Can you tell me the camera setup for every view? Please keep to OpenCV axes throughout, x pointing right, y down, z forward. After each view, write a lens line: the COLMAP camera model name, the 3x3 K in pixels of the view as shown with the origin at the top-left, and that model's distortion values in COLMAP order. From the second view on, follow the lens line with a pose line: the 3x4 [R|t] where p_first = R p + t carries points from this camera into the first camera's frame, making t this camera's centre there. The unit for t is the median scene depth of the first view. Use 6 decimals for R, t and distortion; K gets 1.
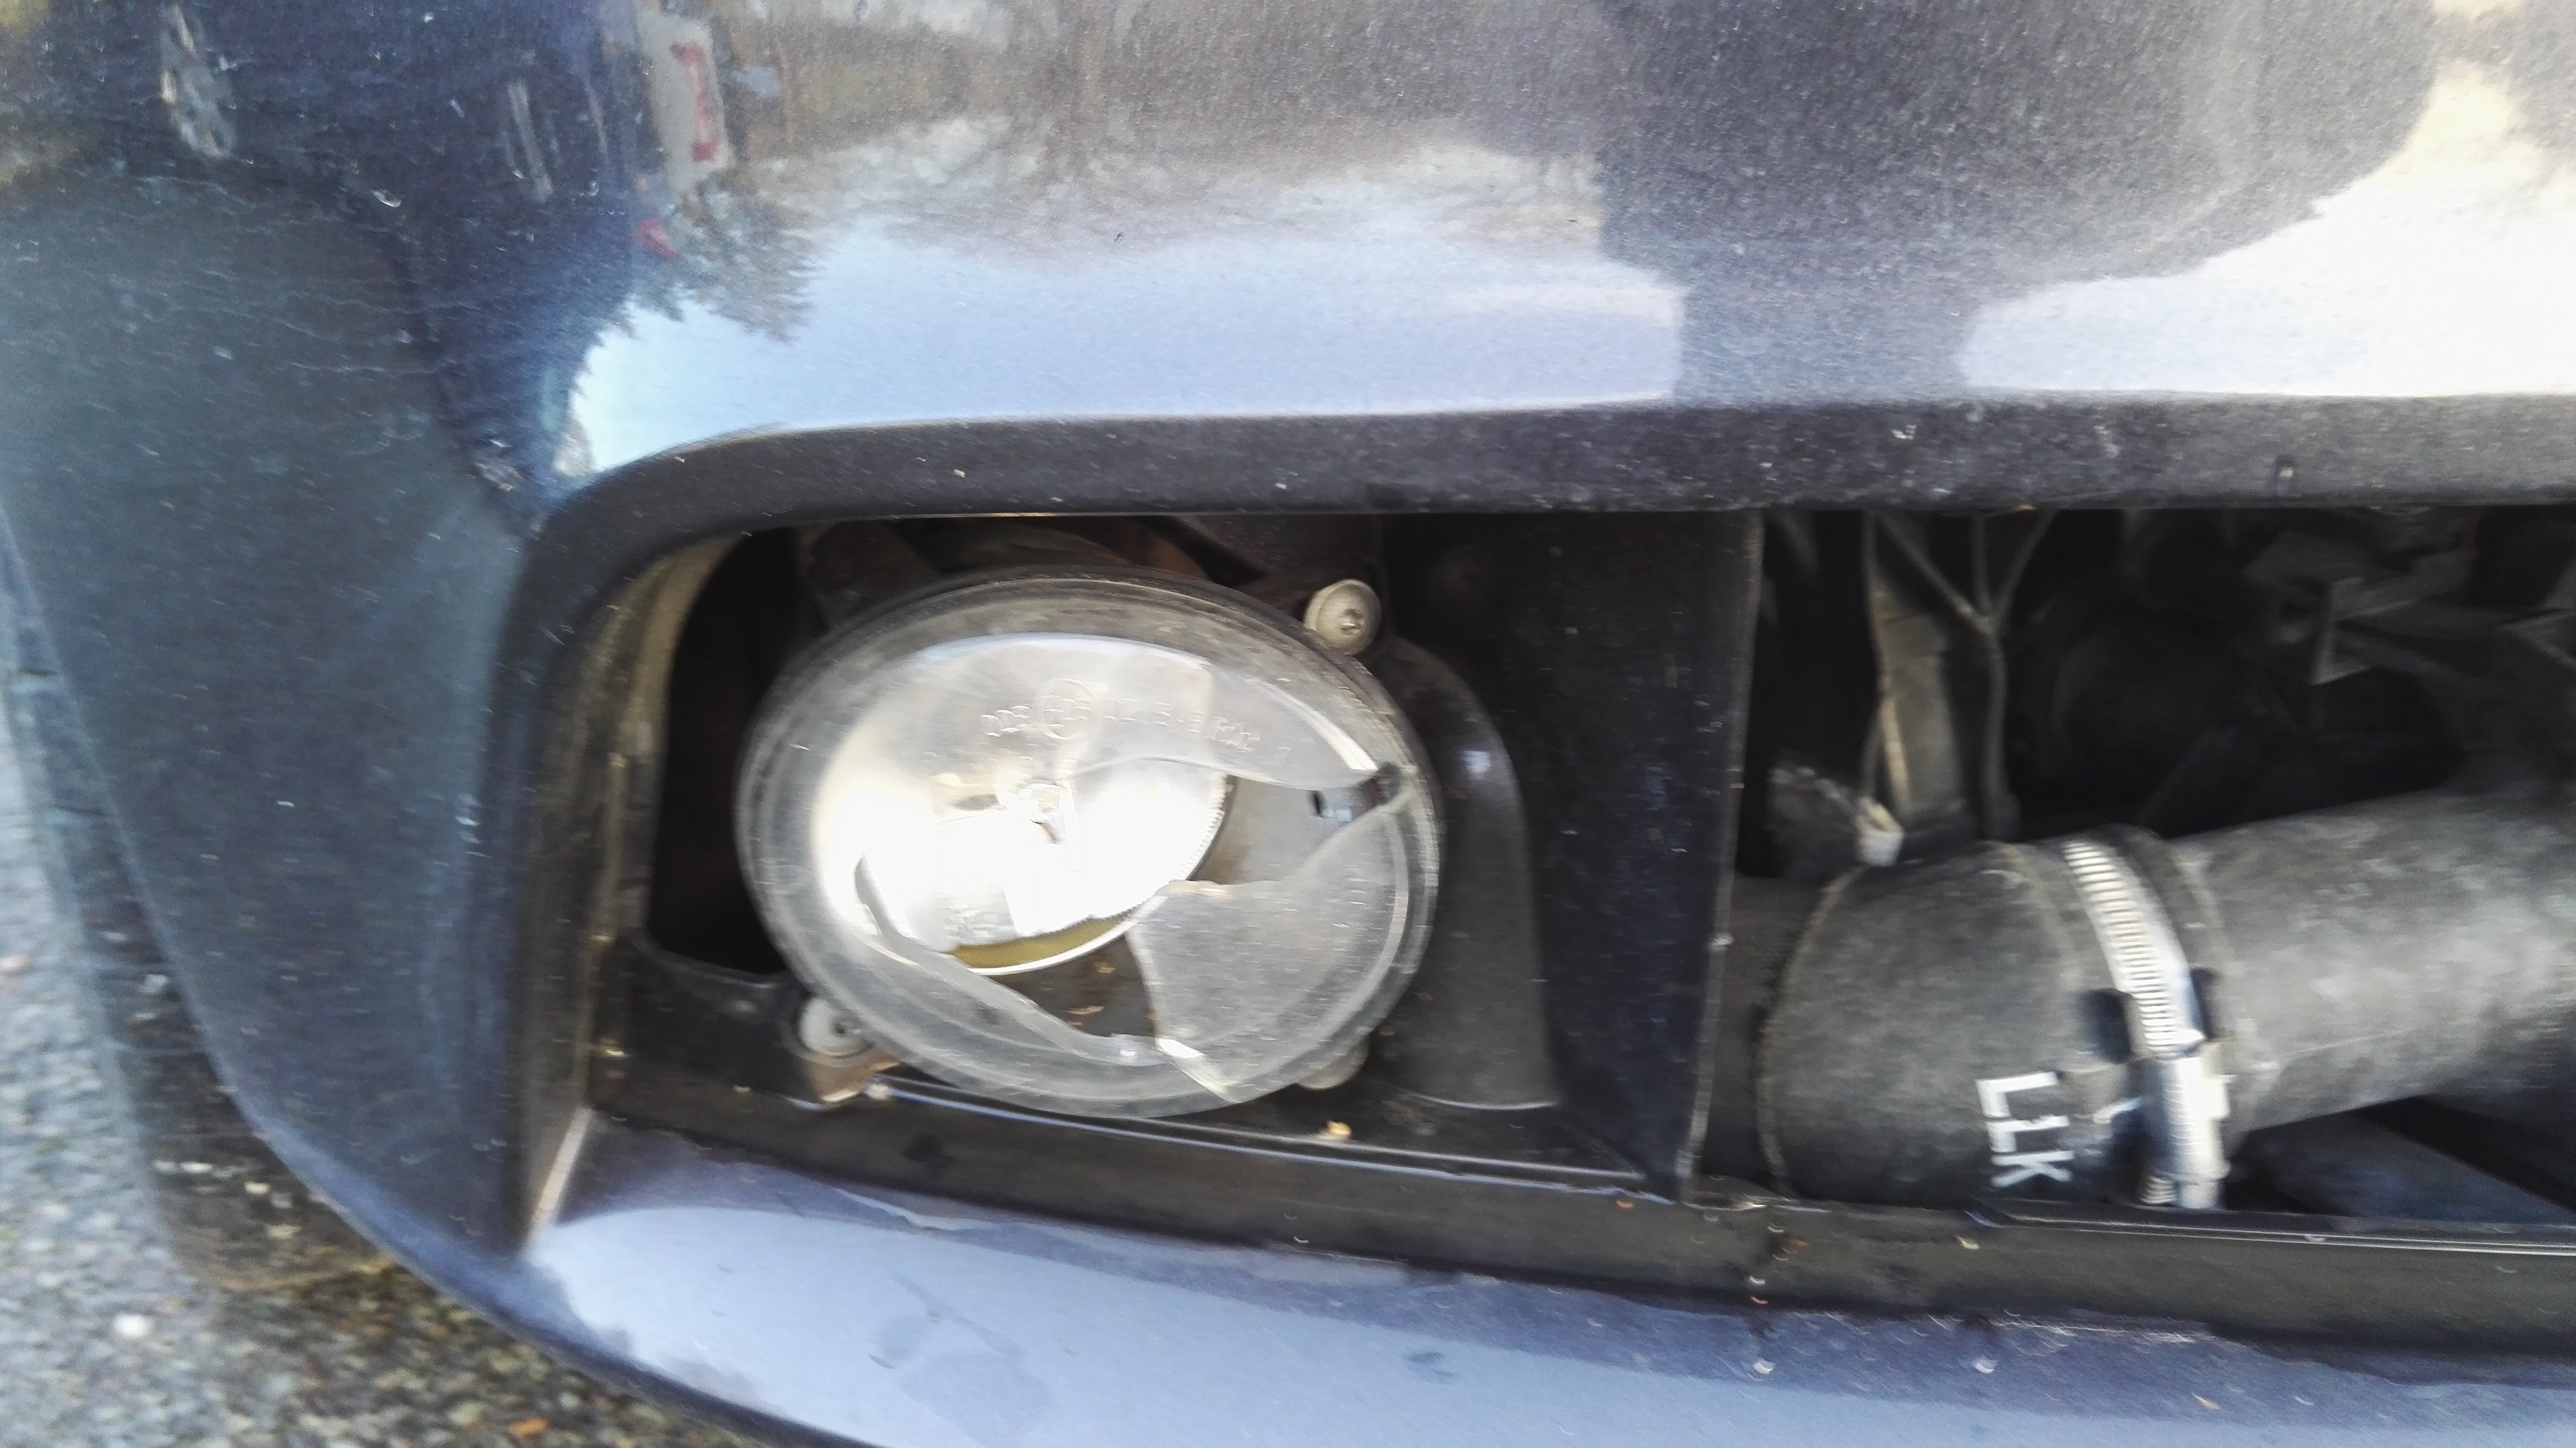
lens RADIAL K [[2007.9, 0, 1288.0], [0, 2007.9, 724.0], [0, 0, 1]] dist [-0.063195, 0.124839]
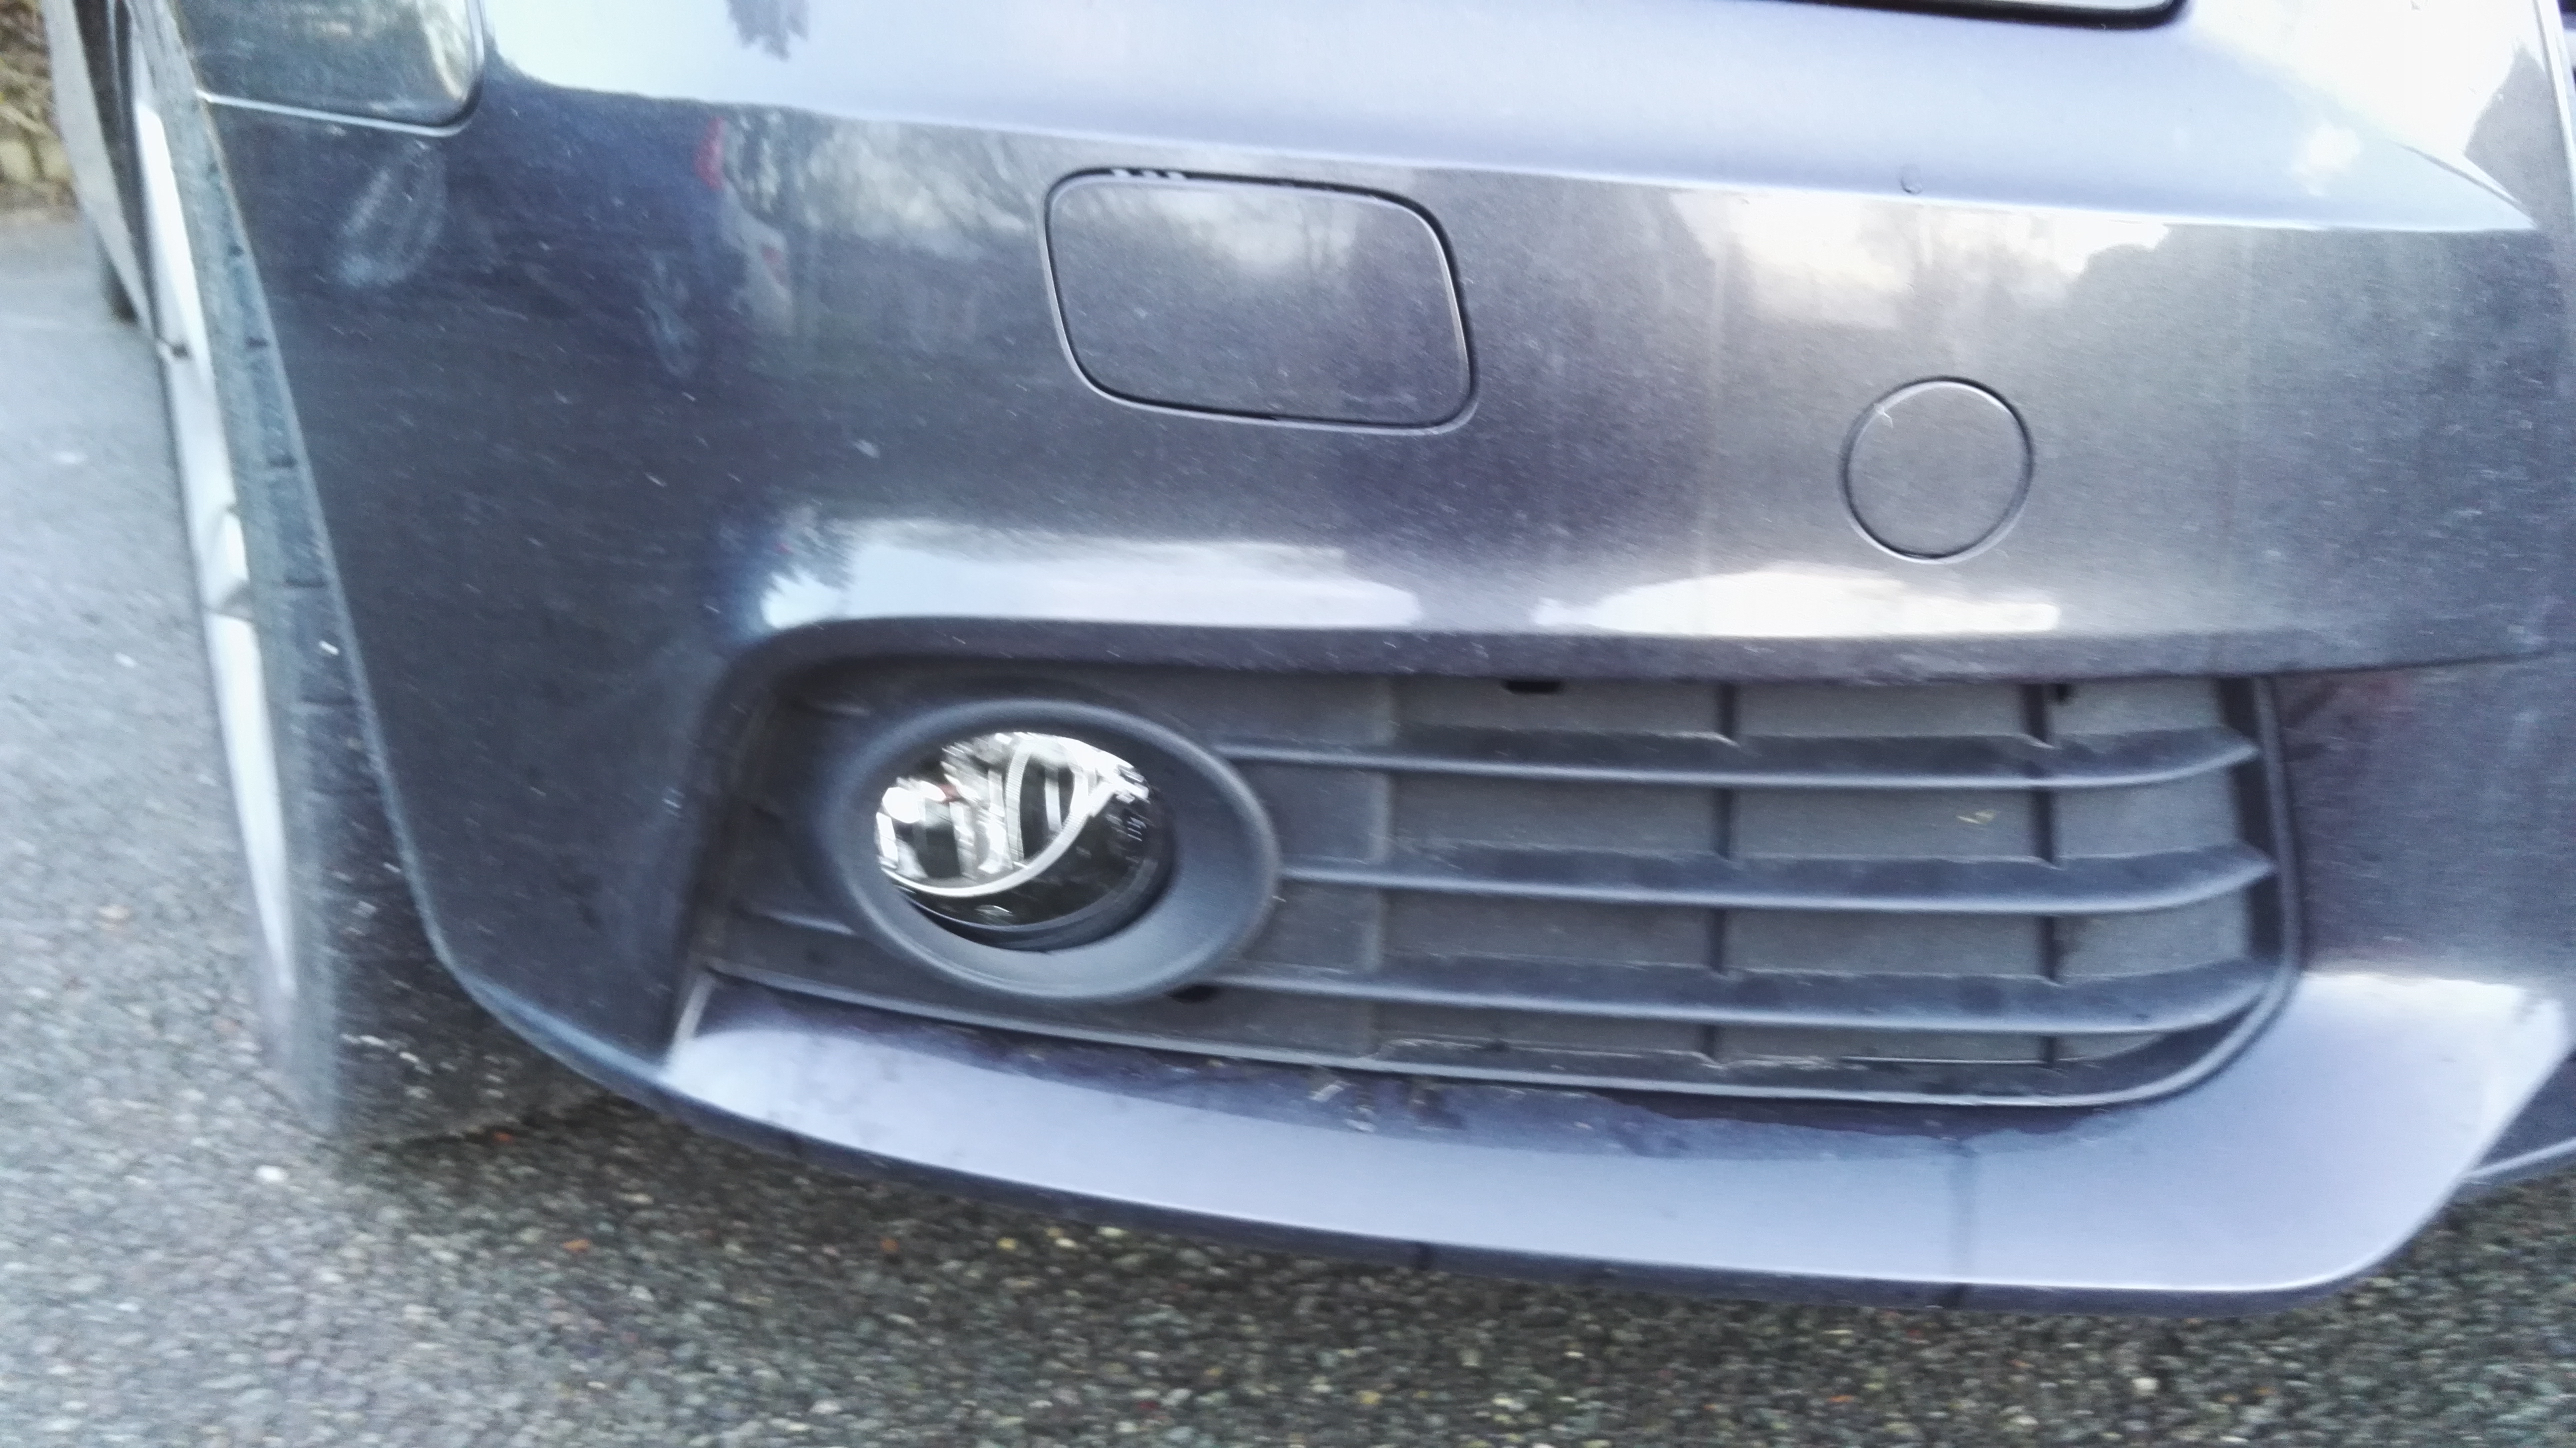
lens RADIAL K [[2050.7, 0, 1349.4], [0, 2050.7, 684.1], [0, 0, 1]] dist [0.006572, -0.074127]
pose [[0.996319, 0.029530, 0.080479, 0.036249], [-0.027476, 0.999271, -0.026513, -0.017791], [-0.081203, 0.024204, 0.996404, -0.587679]]
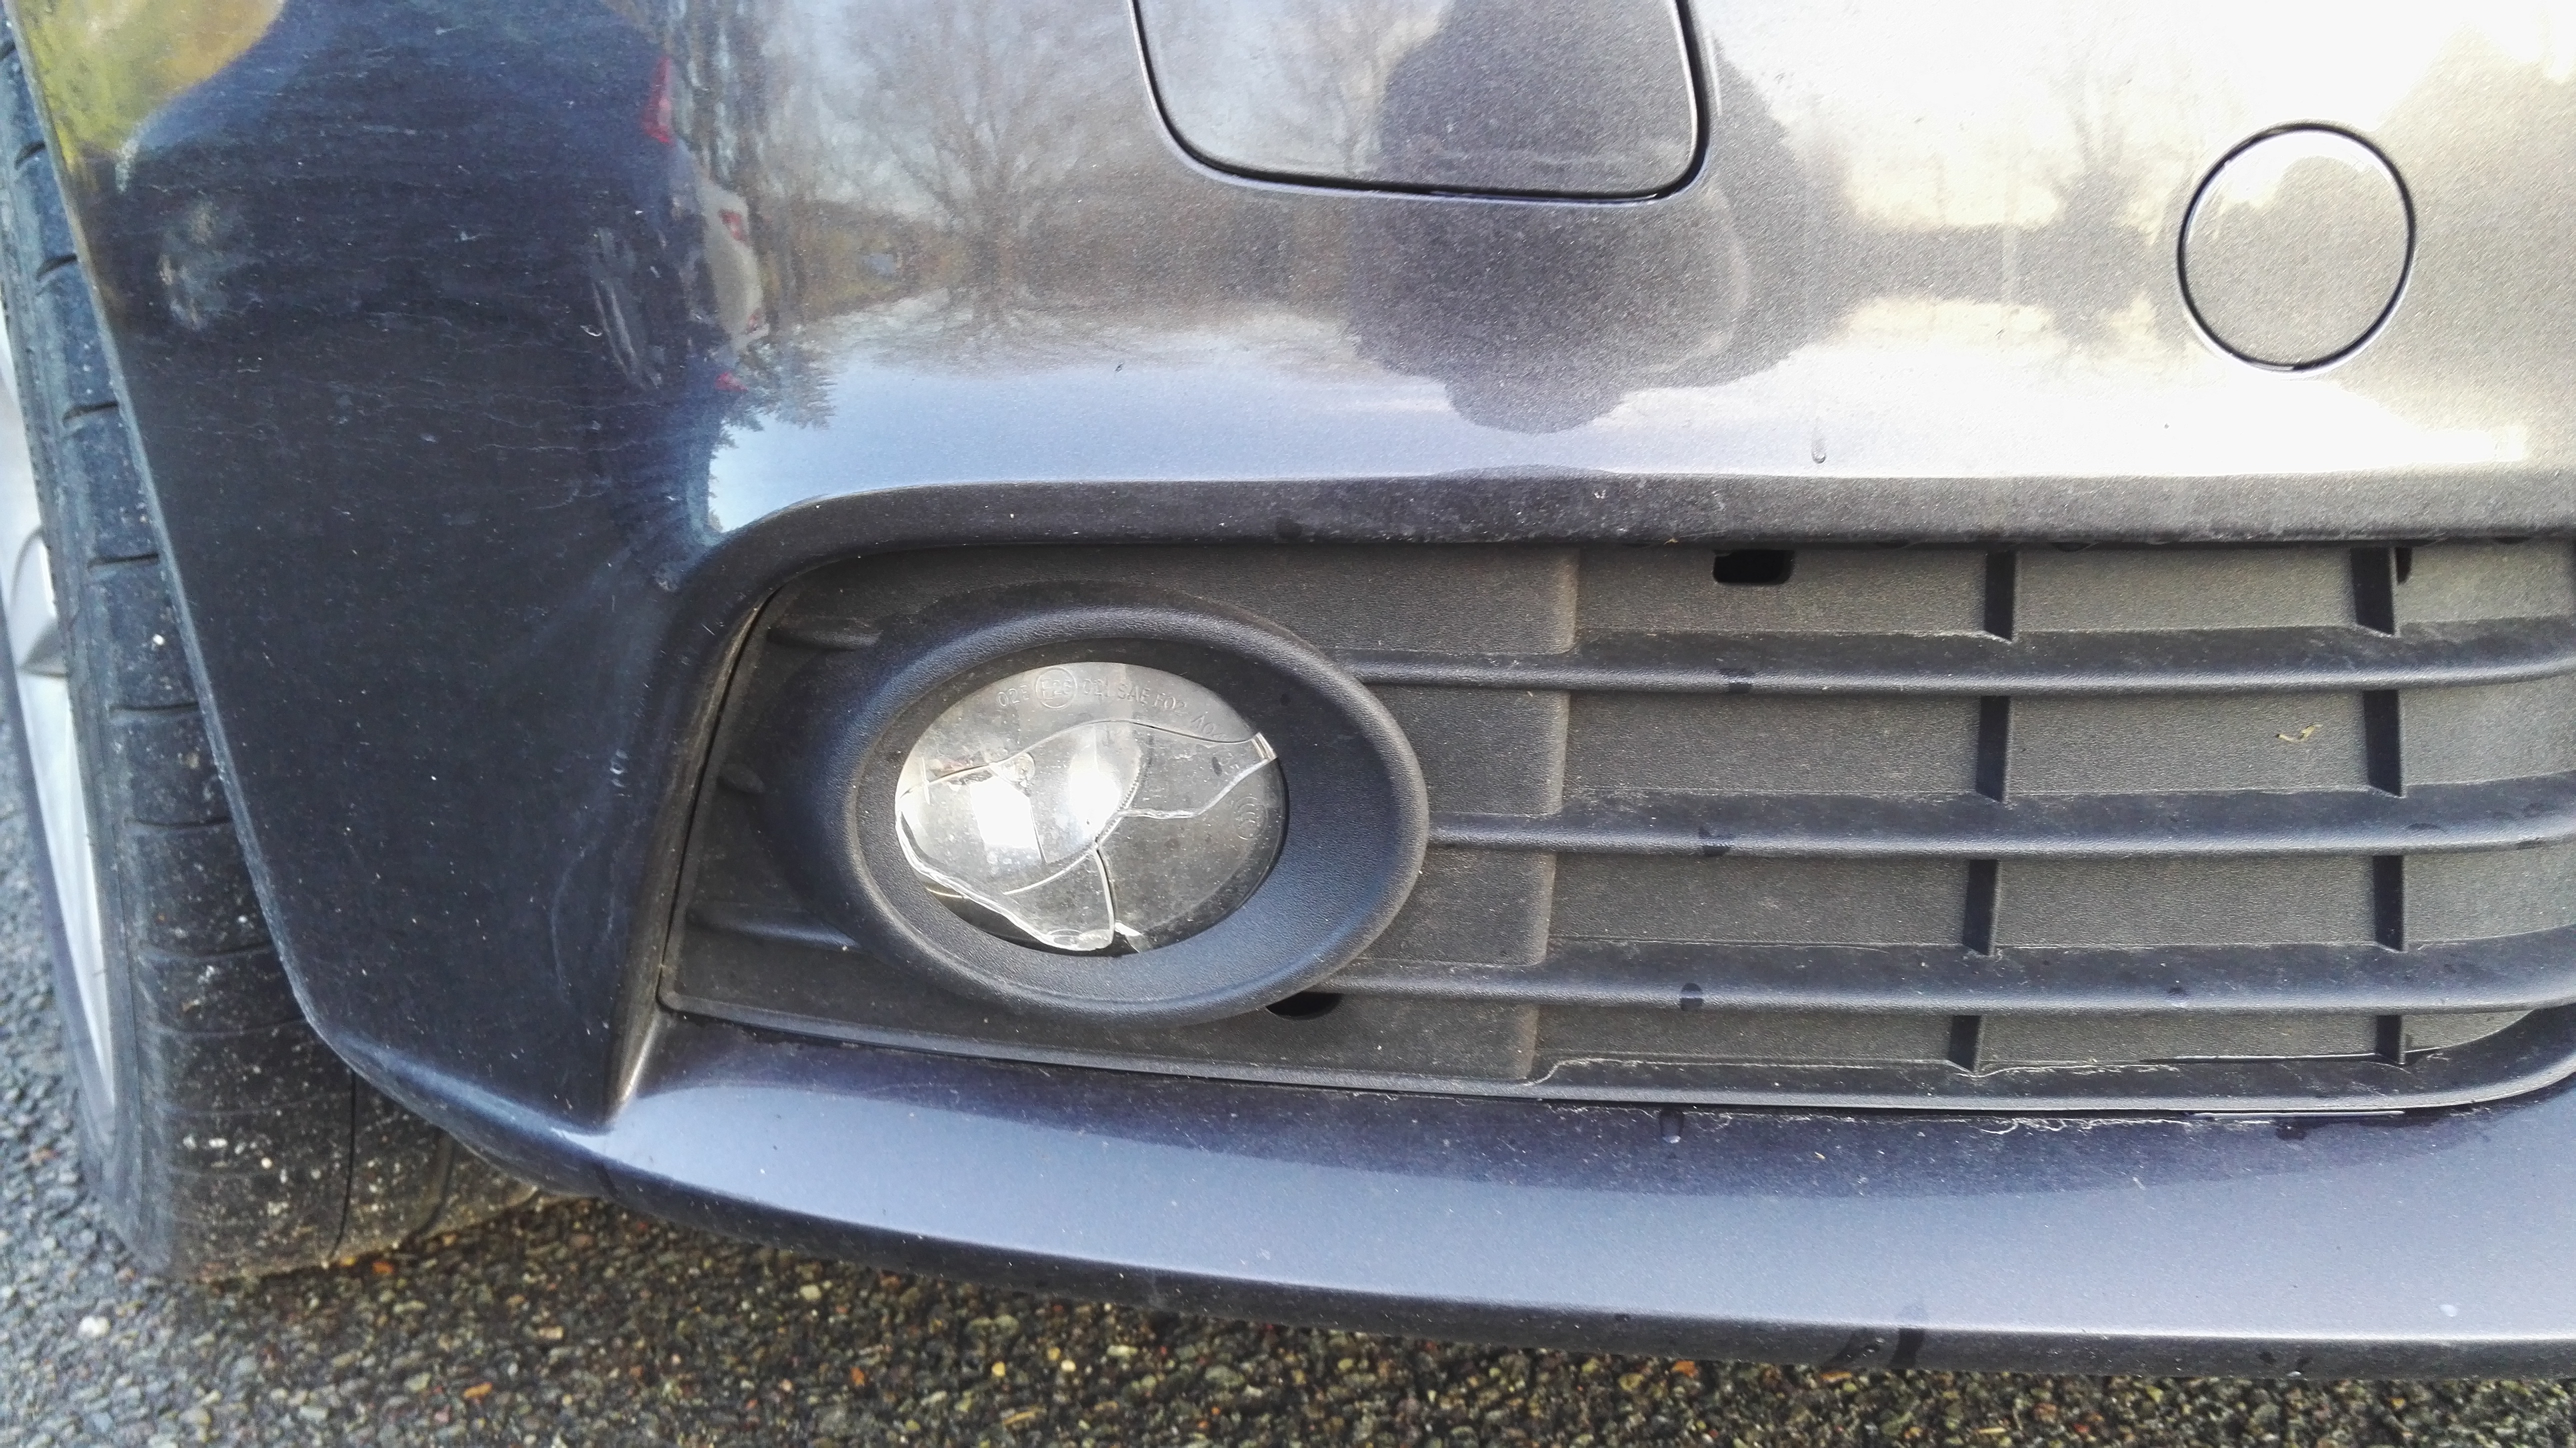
lens RADIAL K [[2043.9, 0, 1296.5], [0, 2043.9, 740.7], [0, 0, 1]] dist [-0.003254, 0.000170]
pose [[0.993022, 0.002117, 0.117909, -0.066548], [0.006278, 0.997472, -0.070780, 0.082368], [-0.117761, 0.071026, 0.990499, -0.297364]]
